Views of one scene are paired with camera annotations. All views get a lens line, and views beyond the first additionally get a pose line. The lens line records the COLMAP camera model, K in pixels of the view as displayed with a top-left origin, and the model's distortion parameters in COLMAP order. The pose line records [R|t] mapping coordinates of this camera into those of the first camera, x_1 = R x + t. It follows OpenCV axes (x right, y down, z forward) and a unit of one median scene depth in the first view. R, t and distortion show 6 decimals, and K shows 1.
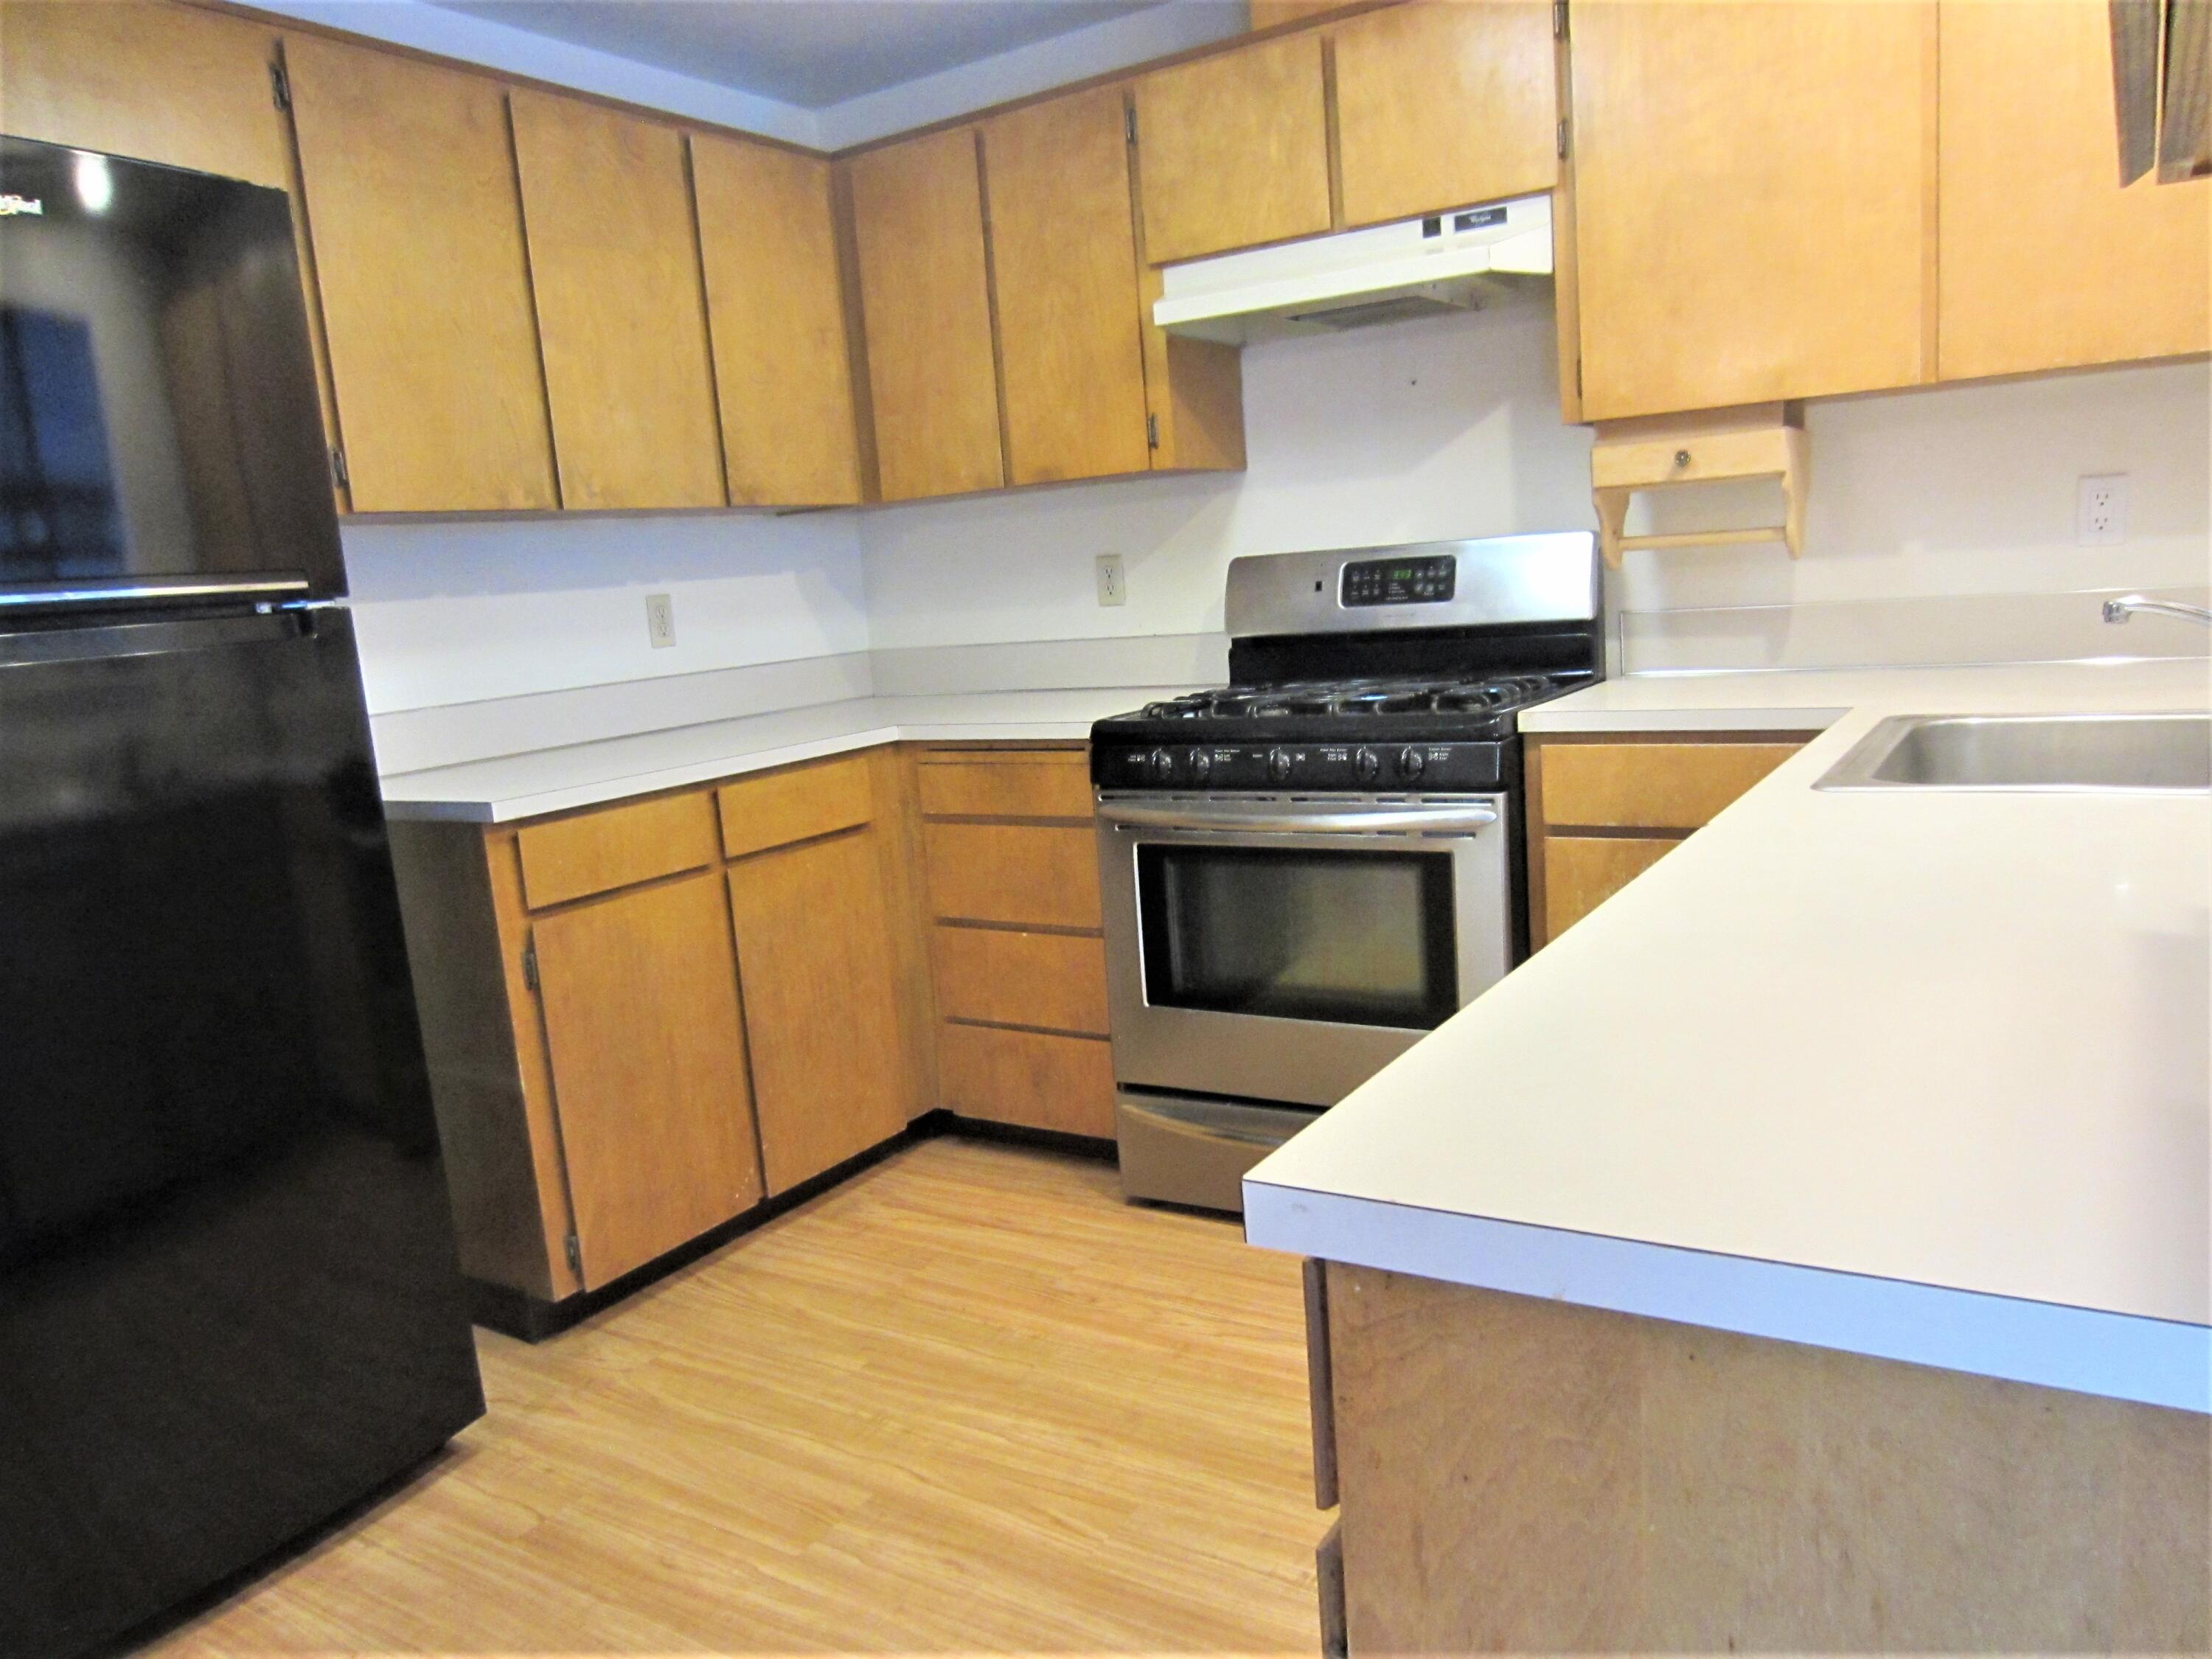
lens RADIAL K [[1564.5, 0, 1107.6], [0, 1564.5, 832.9], [0, 0, 1]] dist [-0.027093, 0.004260]
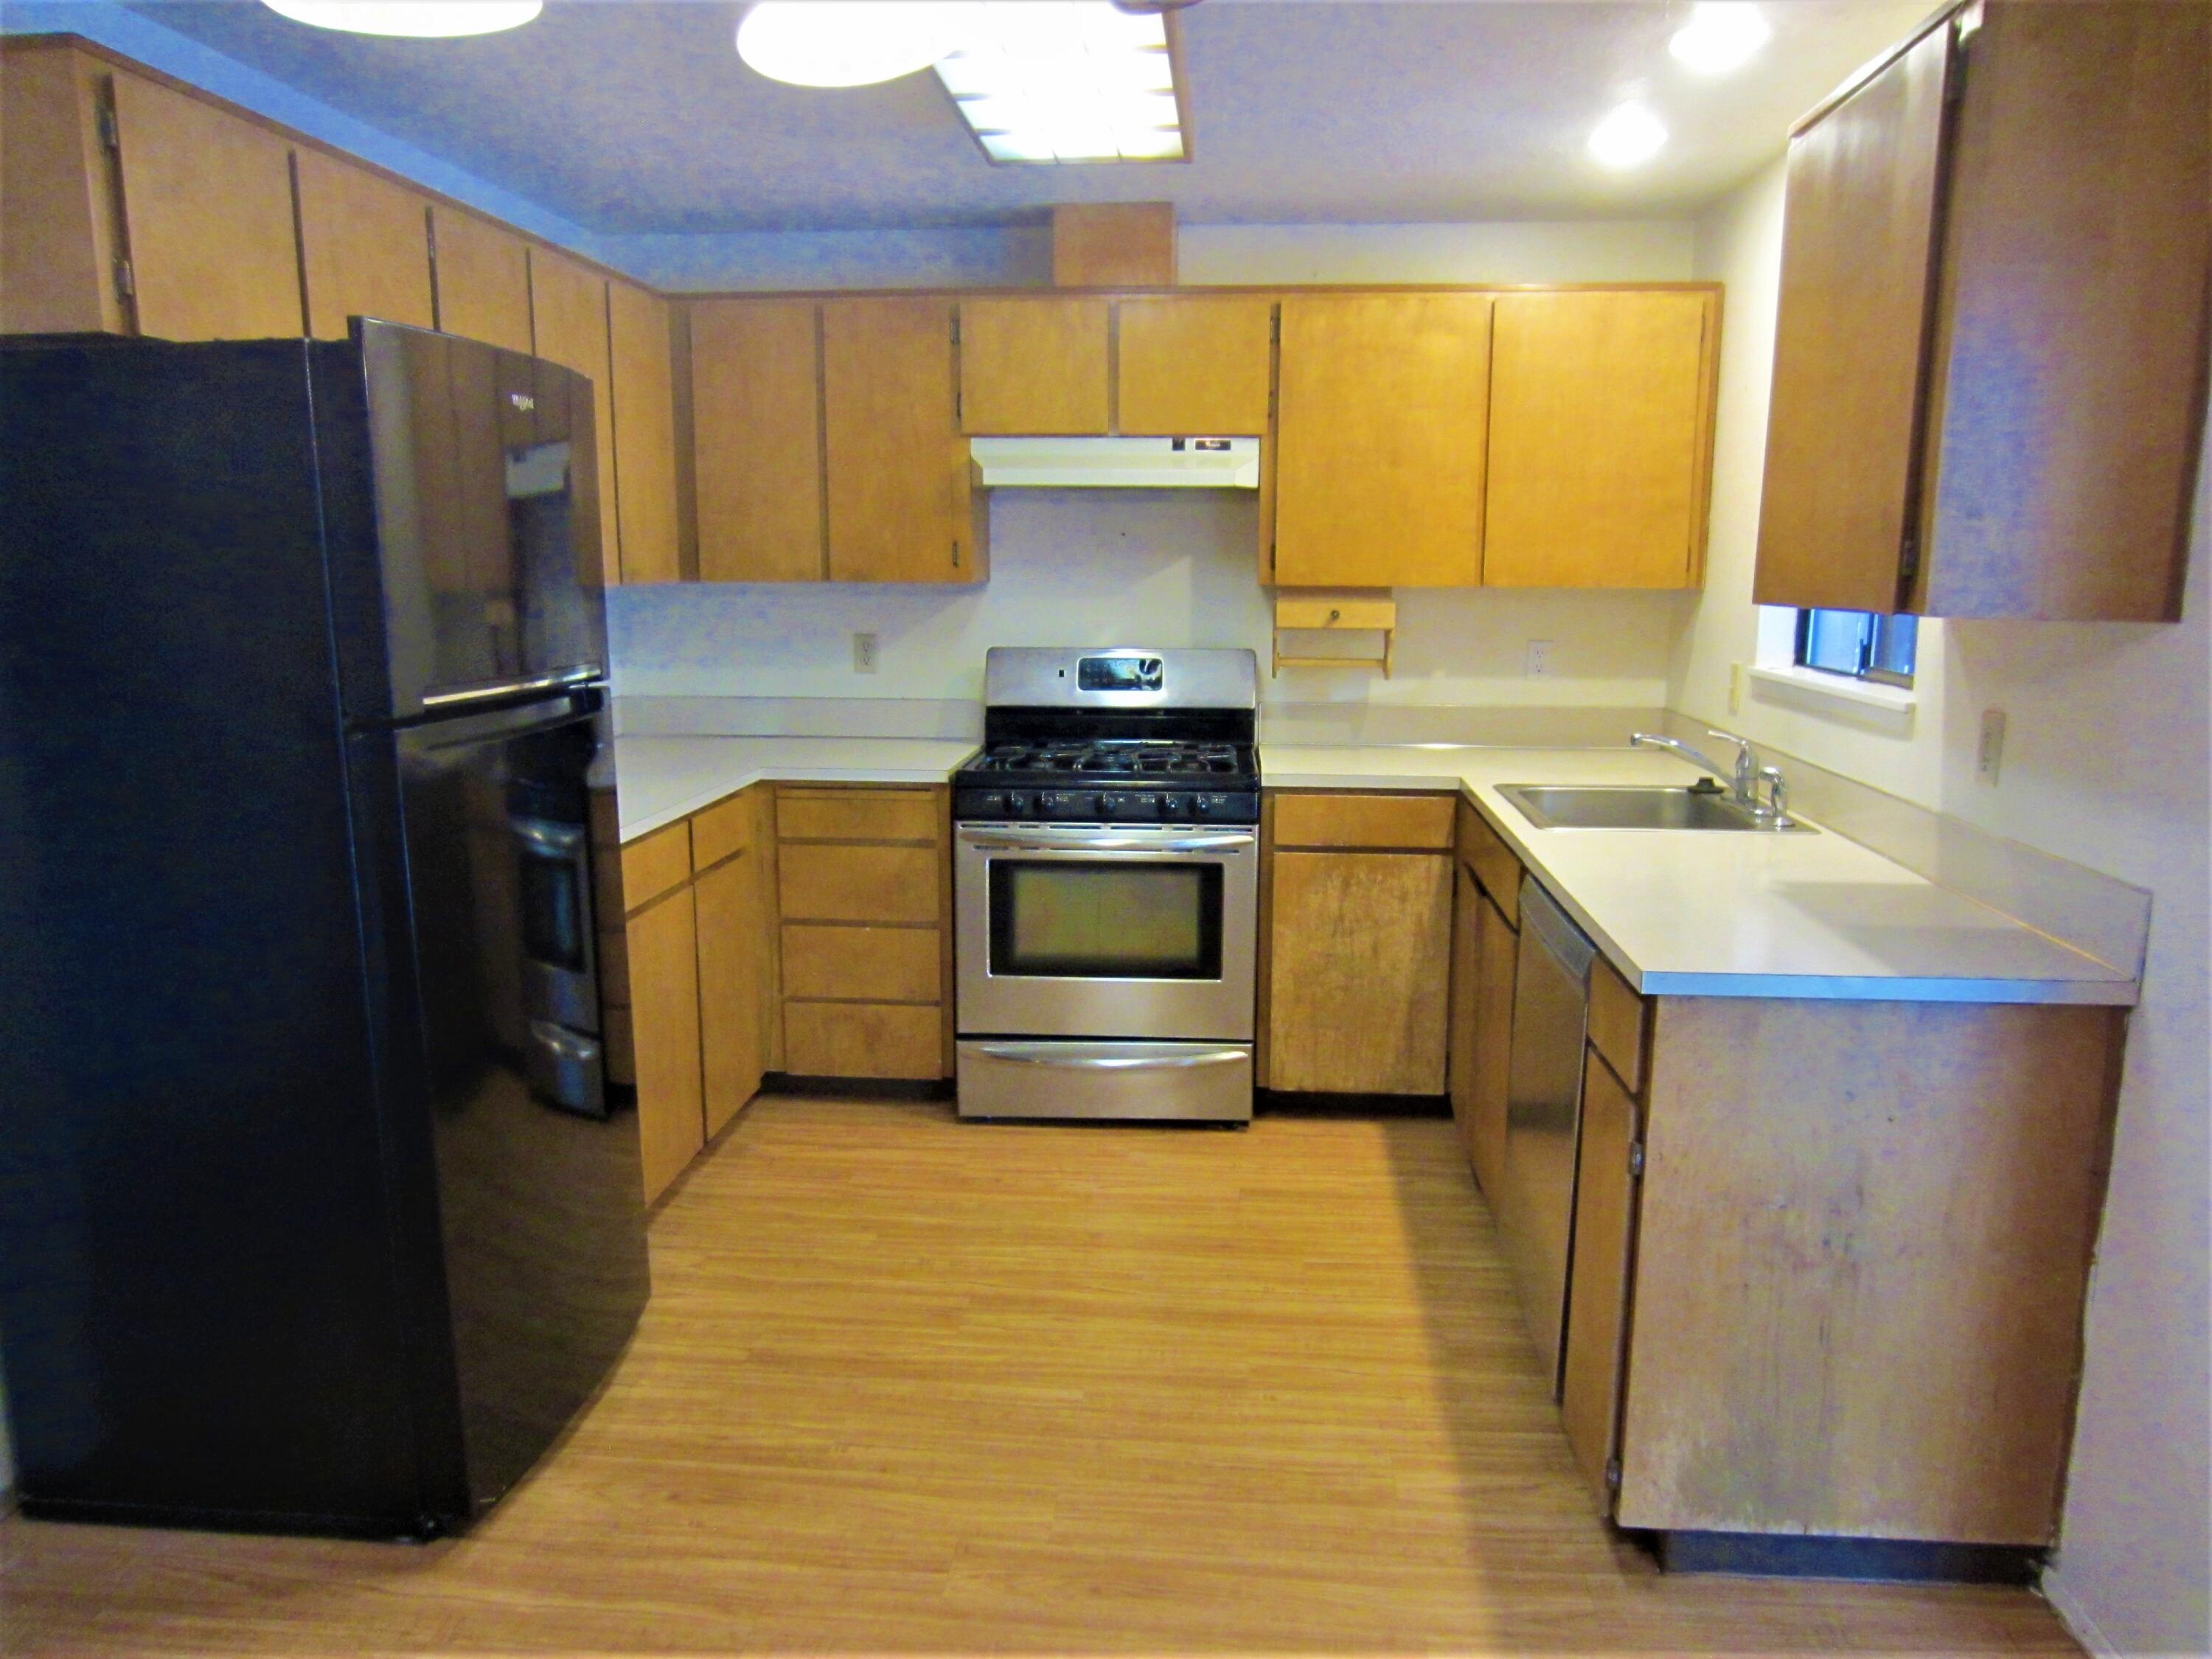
lens RADIAL K [[1564.5, 0, 1105.9], [0, 1564.5, 838.1], [0, 0, 1]] dist [-0.027093, 0.004260]
pose [[0.882968, -0.001274, 0.469432, -0.541247], [0.004081, 0.999979, -0.004963, -0.004424], [-0.469416, 0.006298, 0.882955, -0.279442]]
